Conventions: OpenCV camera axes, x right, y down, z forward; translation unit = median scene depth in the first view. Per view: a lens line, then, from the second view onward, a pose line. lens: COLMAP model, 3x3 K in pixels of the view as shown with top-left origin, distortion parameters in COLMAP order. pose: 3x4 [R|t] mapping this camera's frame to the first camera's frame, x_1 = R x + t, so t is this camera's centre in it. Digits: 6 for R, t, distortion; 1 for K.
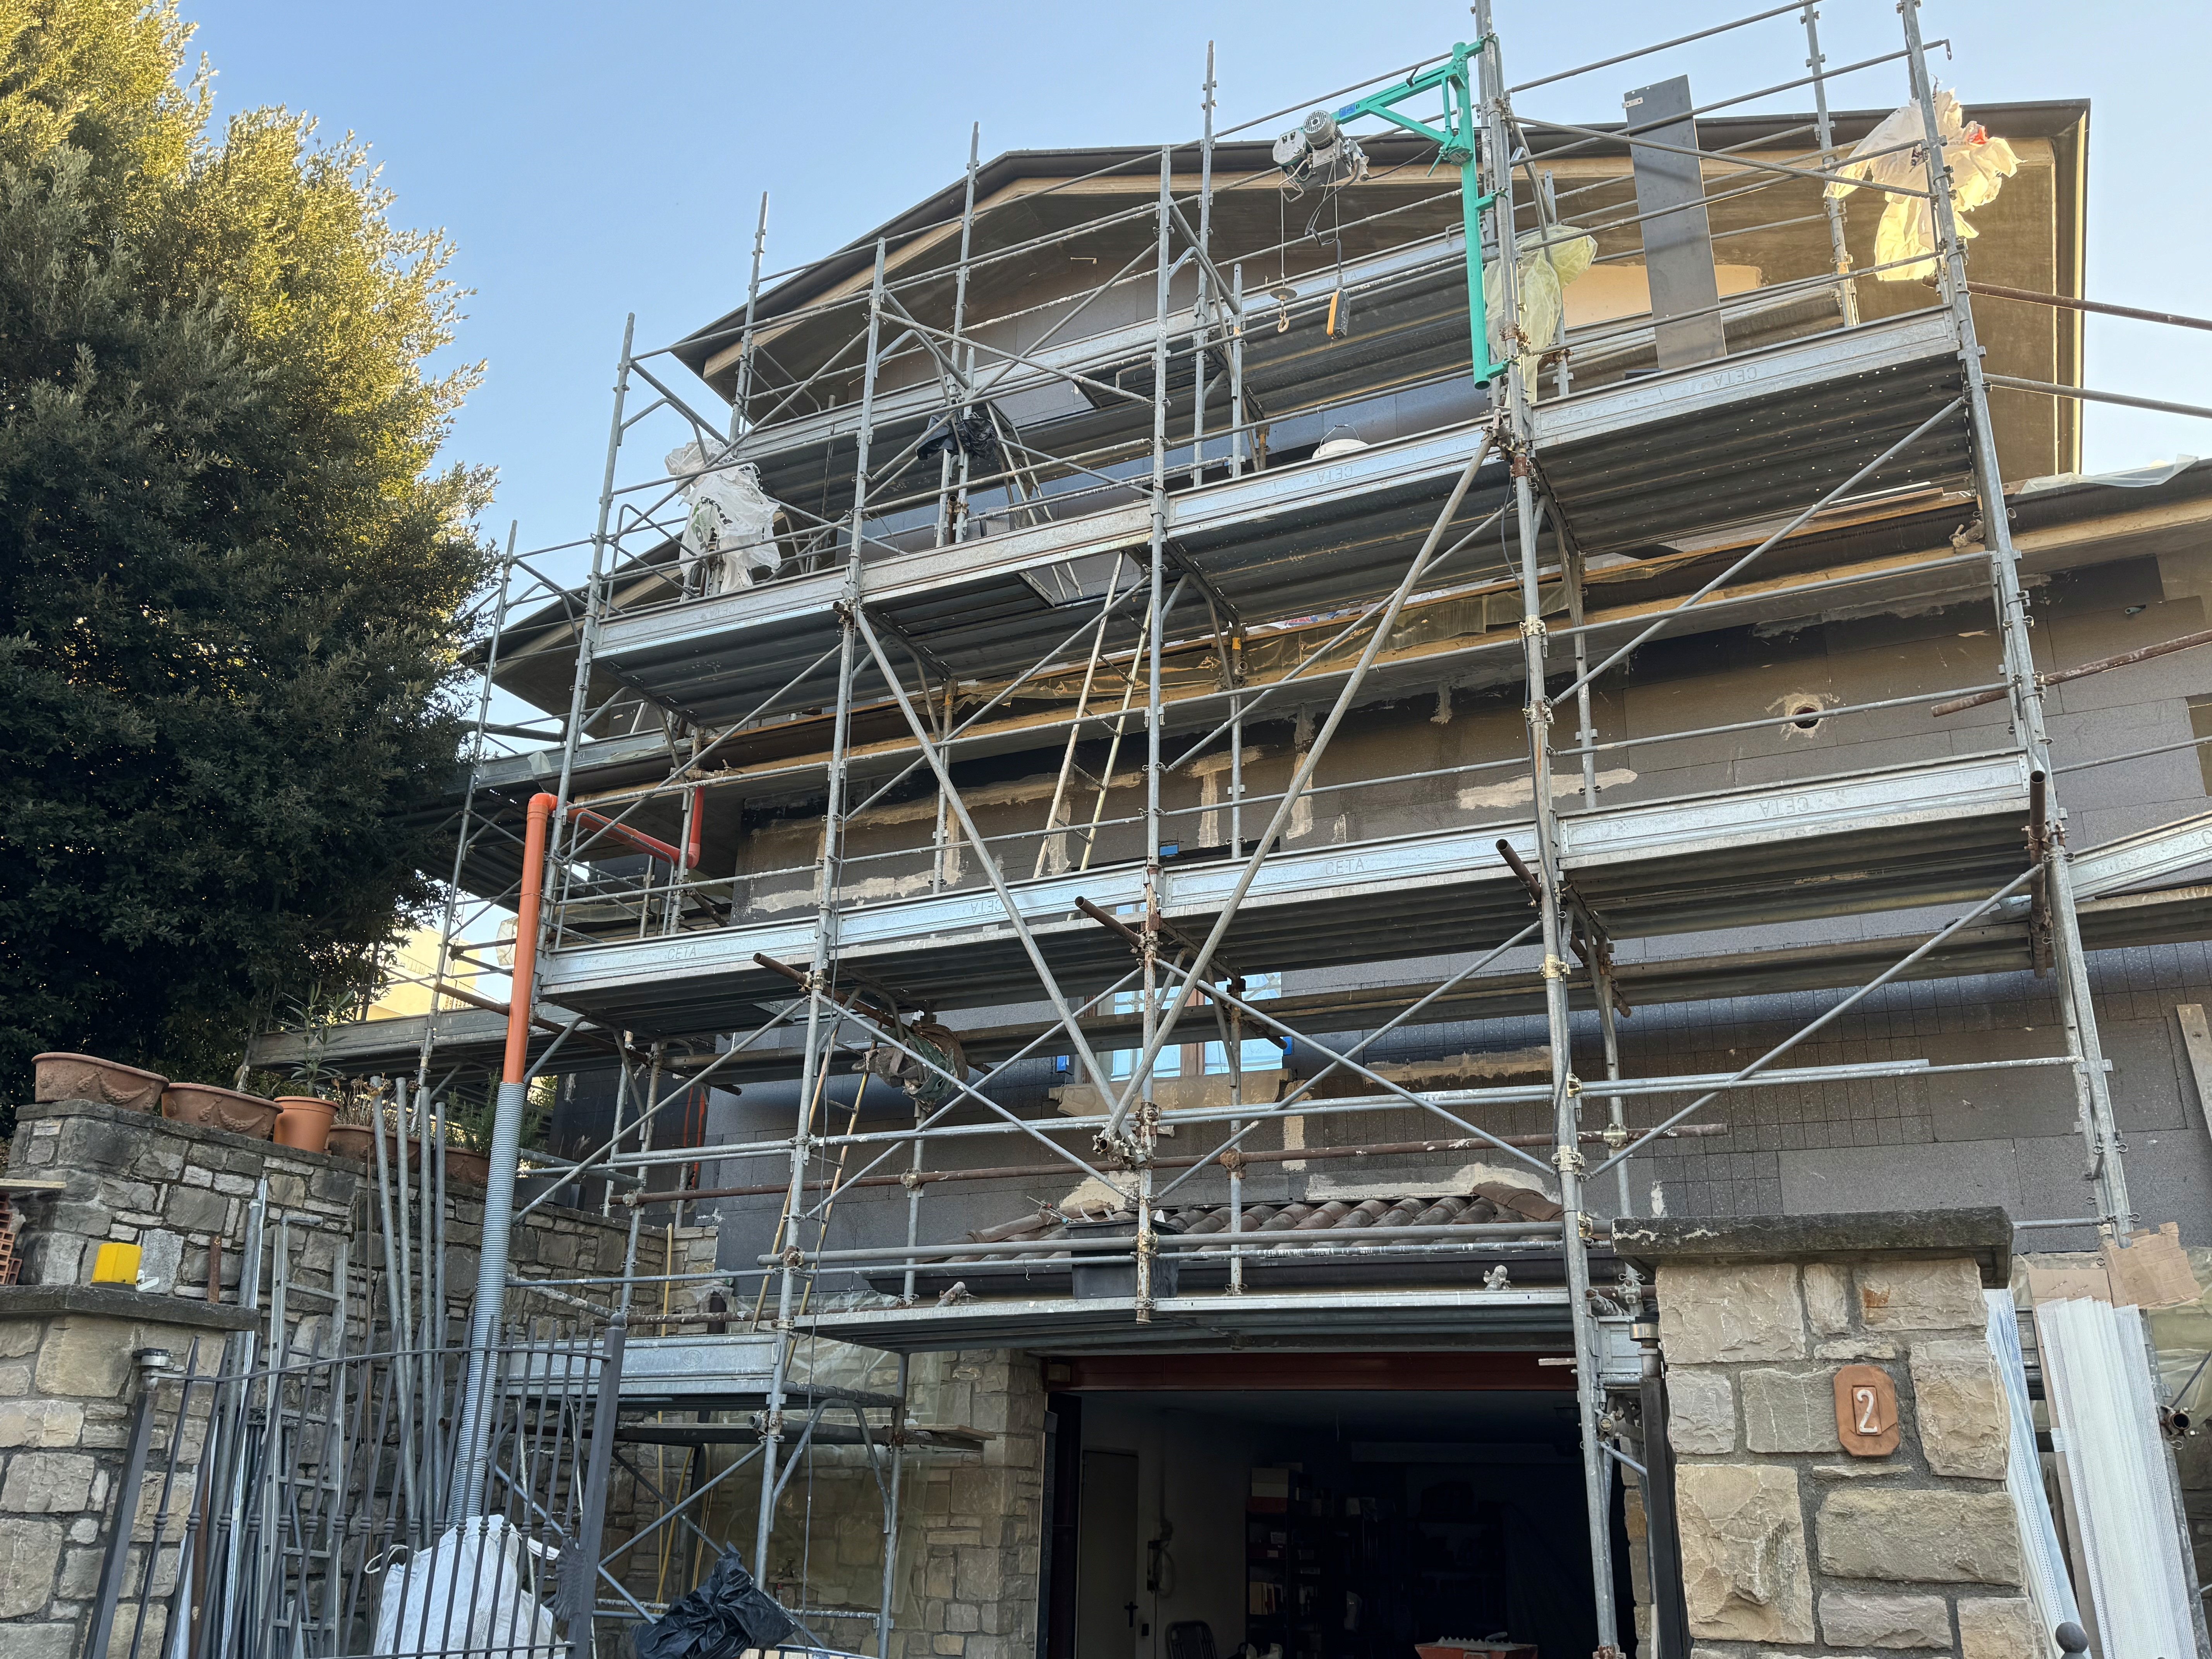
lens RADIAL K [[1825.4, 0, 1104.3], [0, 1825.4, 796.0], [0, 0, 1]] dist [0.024920, -0.006146]
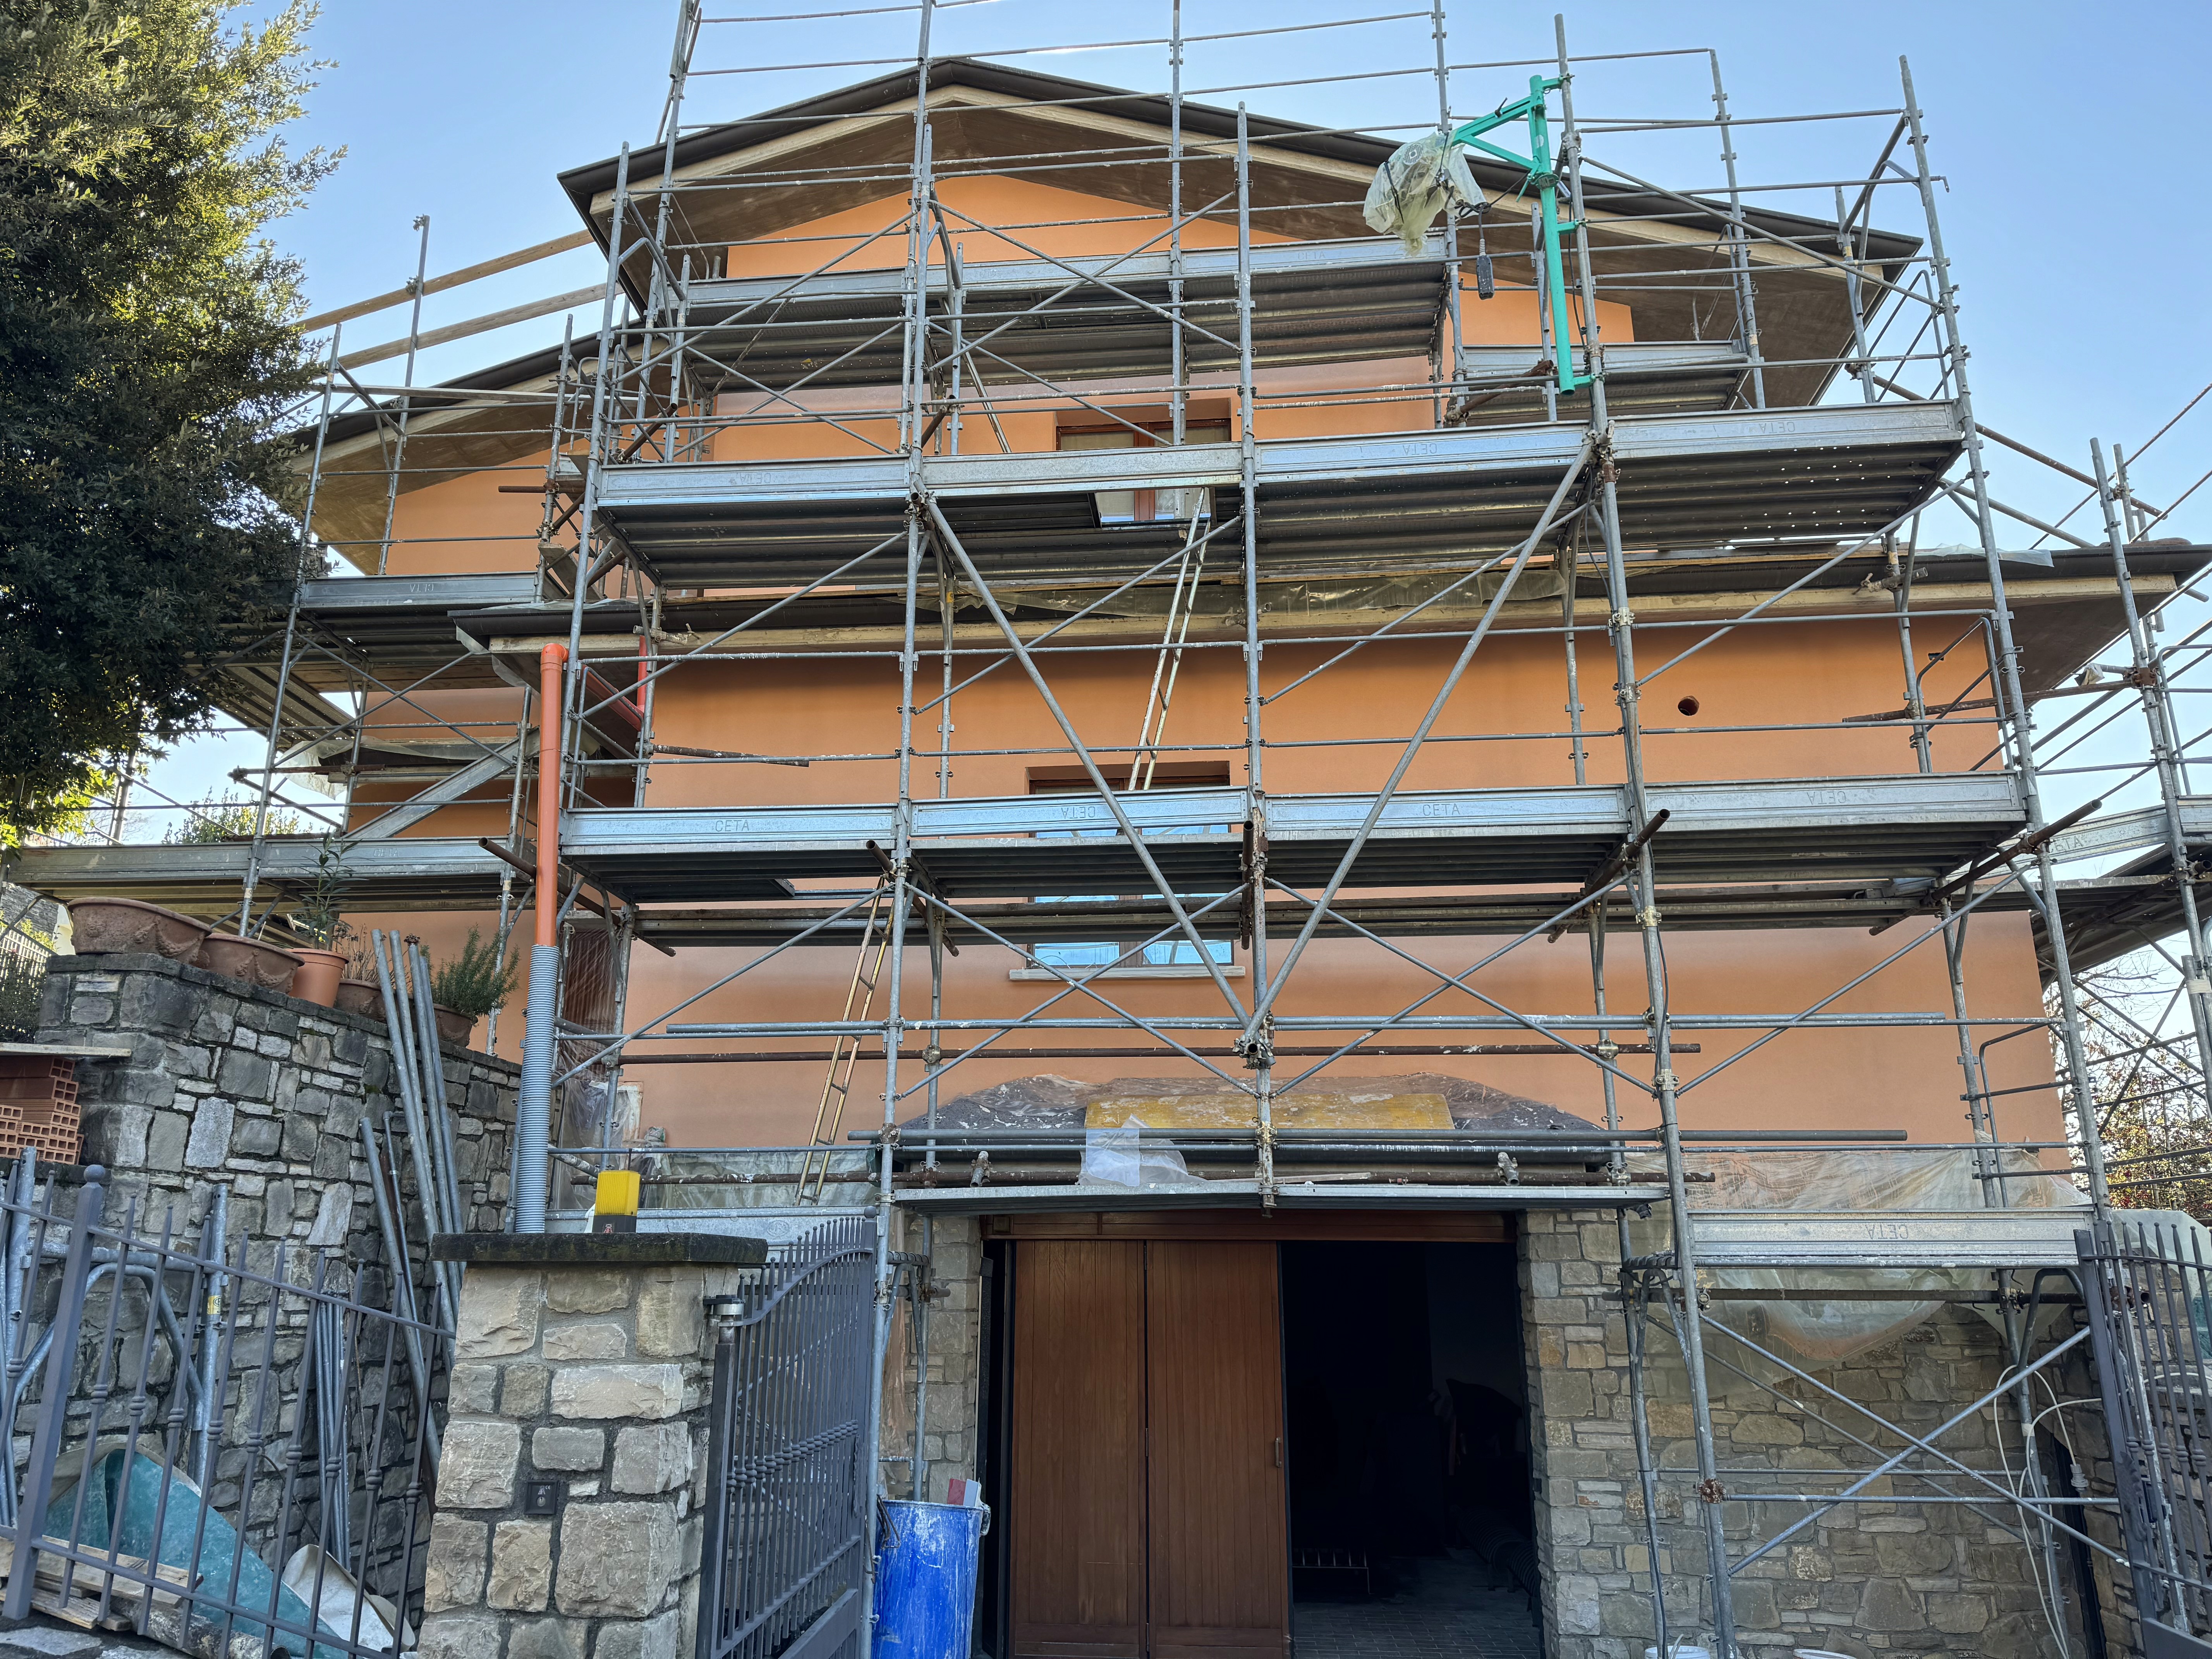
lens RADIAL K [[1559.2, 0, 1090.3], [0, 1559.2, 820.7], [0, 0, 1]] dist [0.014786, 0.004378]
pose [[0.936195, 0.079149, 0.342453, -0.385192], [-0.111244, 0.990952, 0.075086, -0.002186], [-0.333411, -0.108391, 0.936530, 0.158837]]
